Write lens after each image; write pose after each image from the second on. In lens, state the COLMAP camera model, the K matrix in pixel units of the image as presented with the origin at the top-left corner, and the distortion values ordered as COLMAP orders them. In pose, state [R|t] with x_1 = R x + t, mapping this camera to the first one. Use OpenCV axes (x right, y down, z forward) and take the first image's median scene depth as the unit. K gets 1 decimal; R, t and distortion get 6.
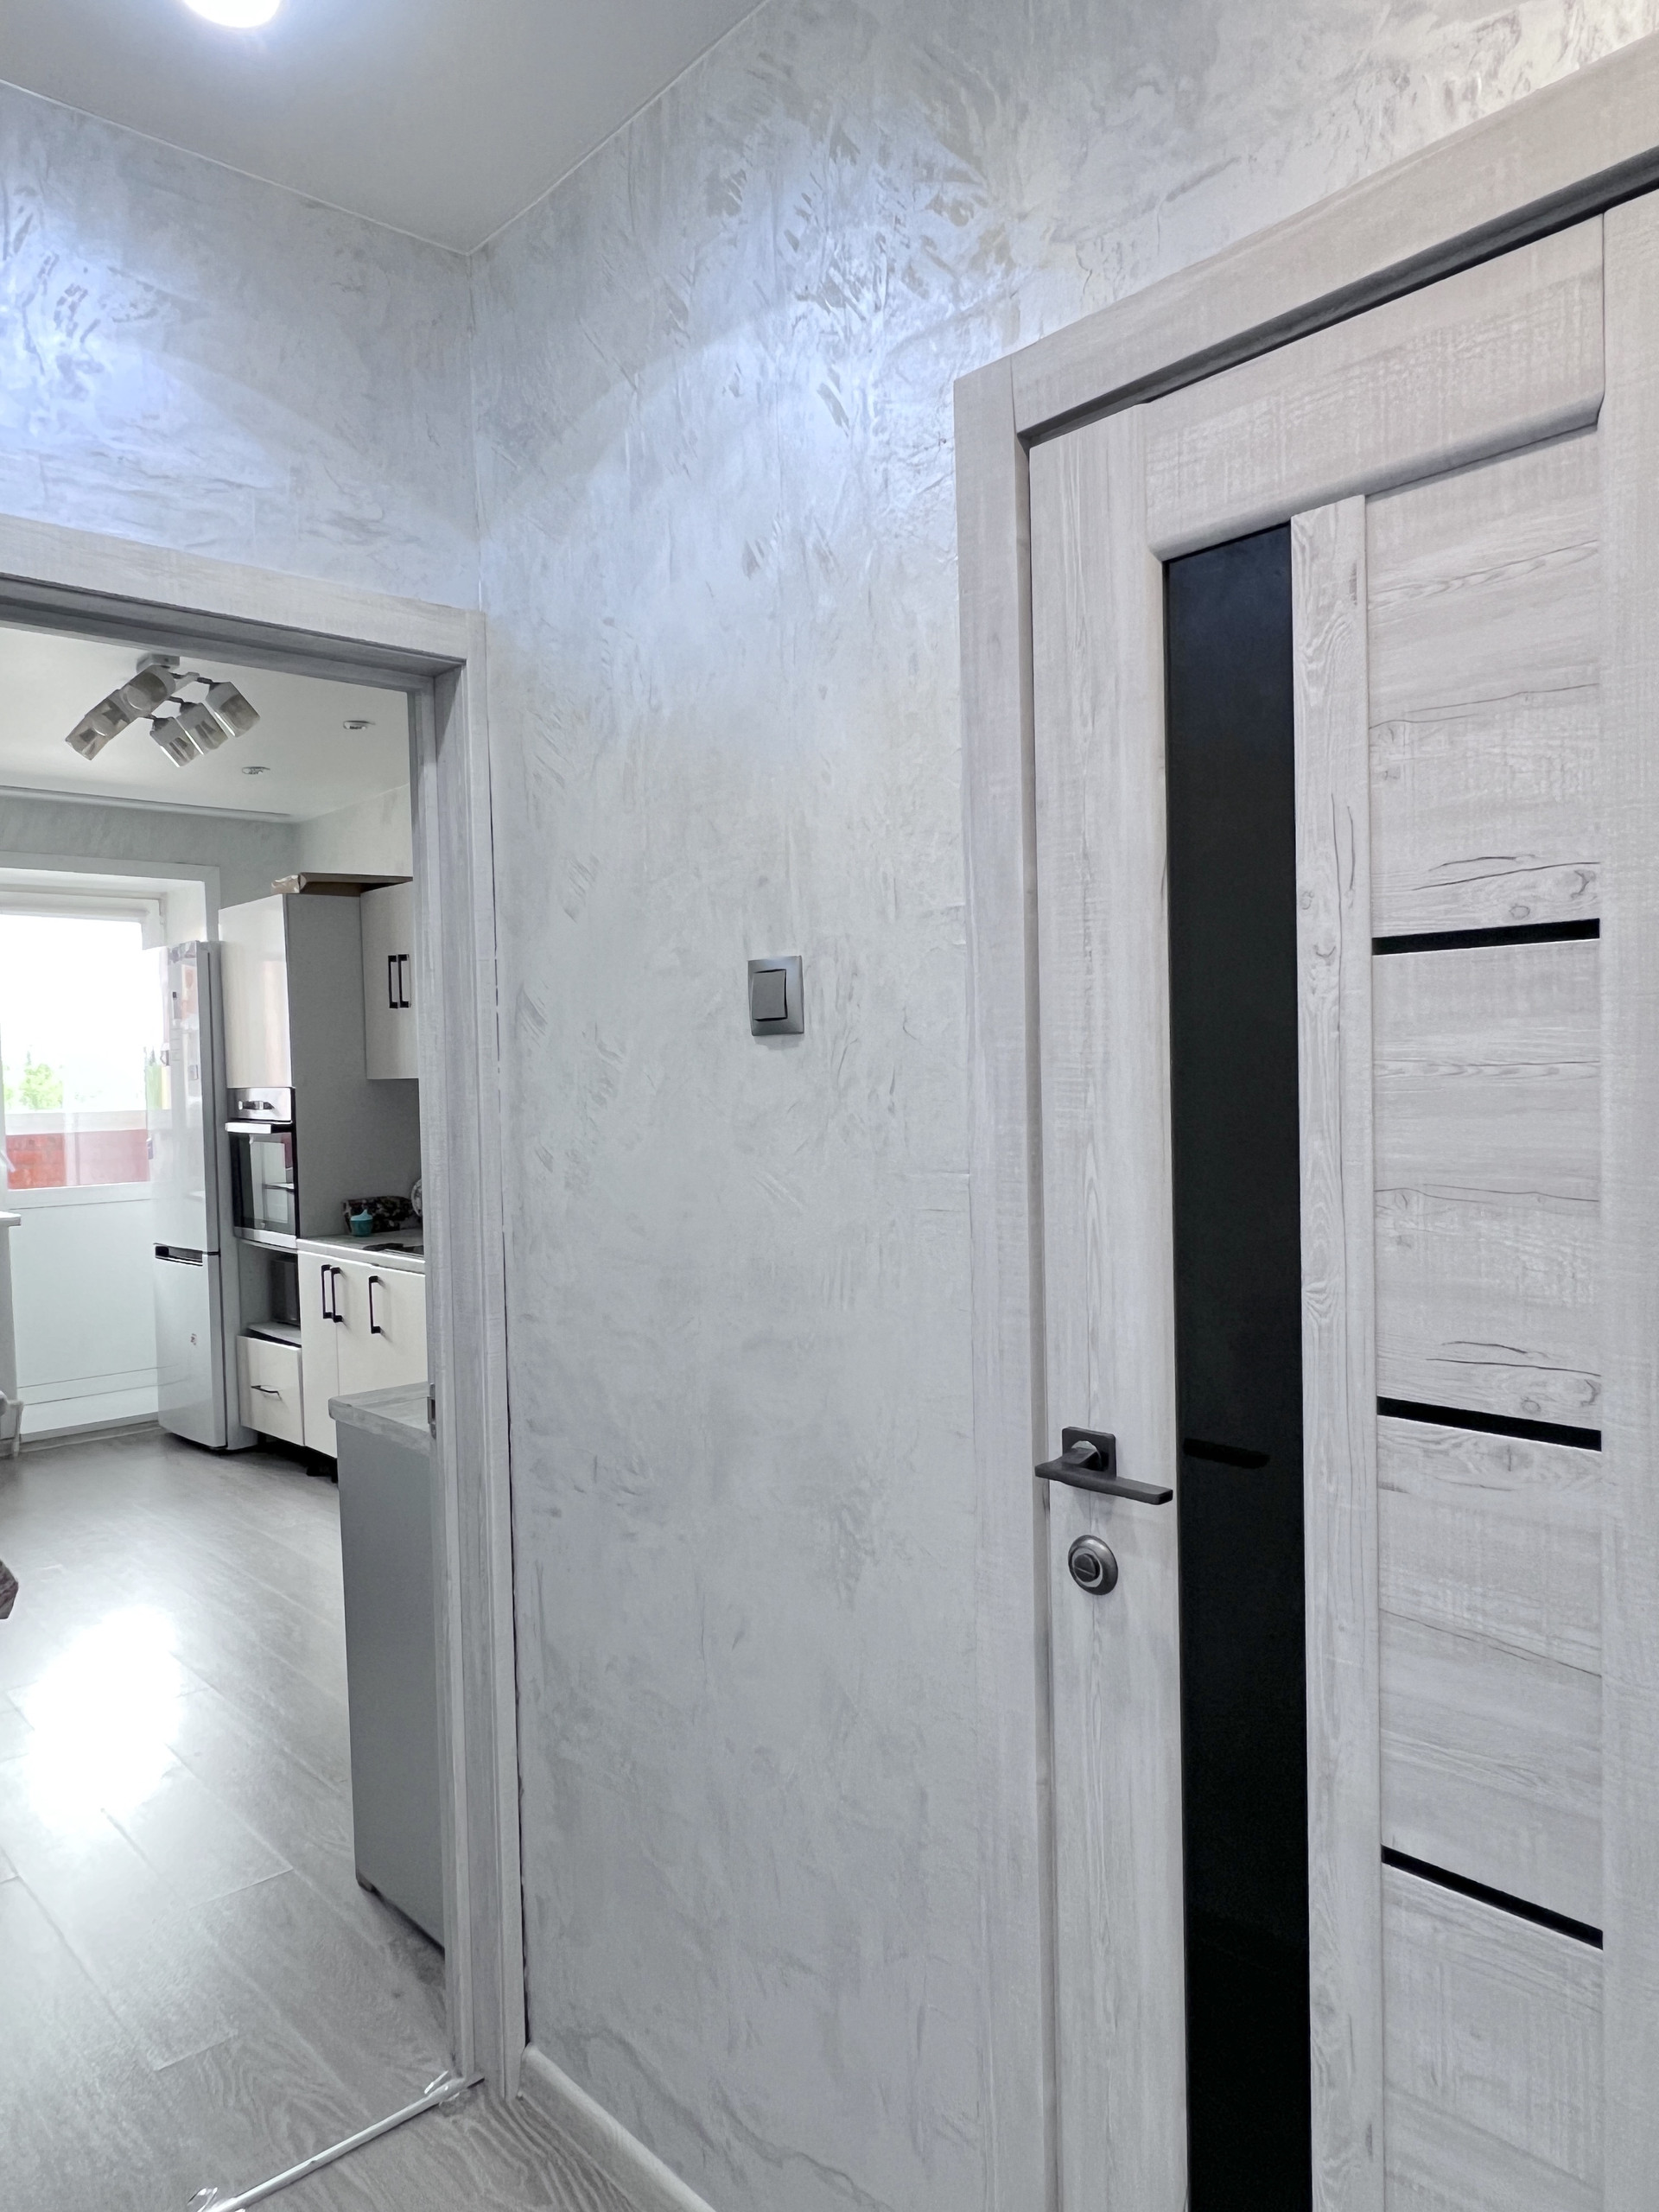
lens RADIAL K [[1515.6, 0, 783.8], [0, 1515.6, 1108.1], [0, 0, 1]] dist [-0.000309, -0.001785]
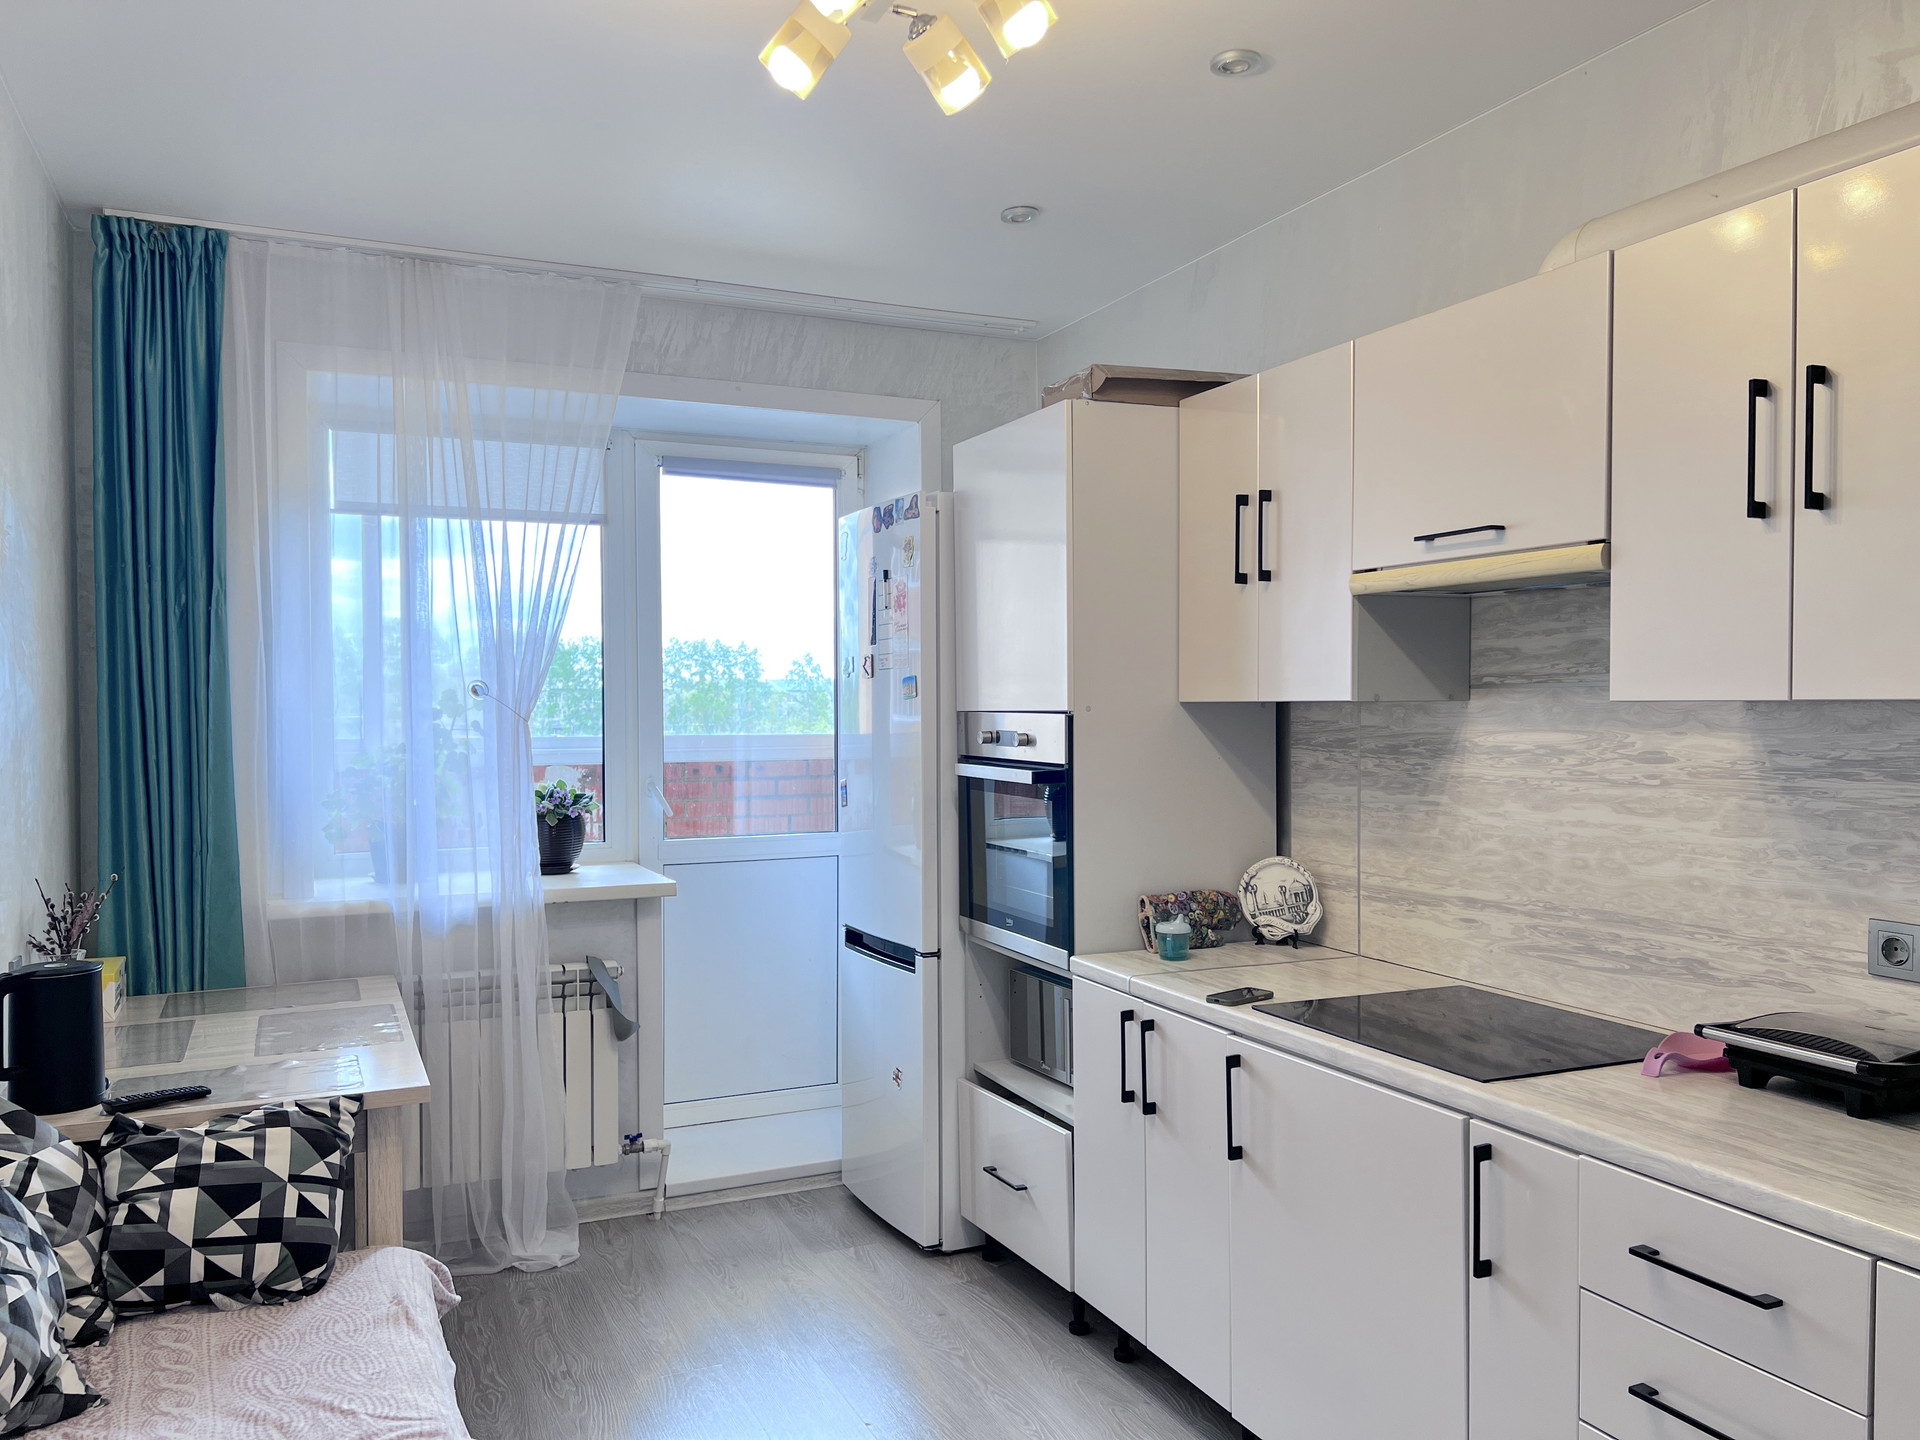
lens RADIAL K [[1446.4, 0, 960.0], [0, 1446.4, 720.0], [0, 0, 1]] dist [-0.000305, -0.001276]
pose [[0.958206, 0.024398, -0.285037, -0.356807], [-0.026631, 0.999637, -0.003962, -0.012257], [0.284837, 0.011387, 0.958508, 0.752607]]
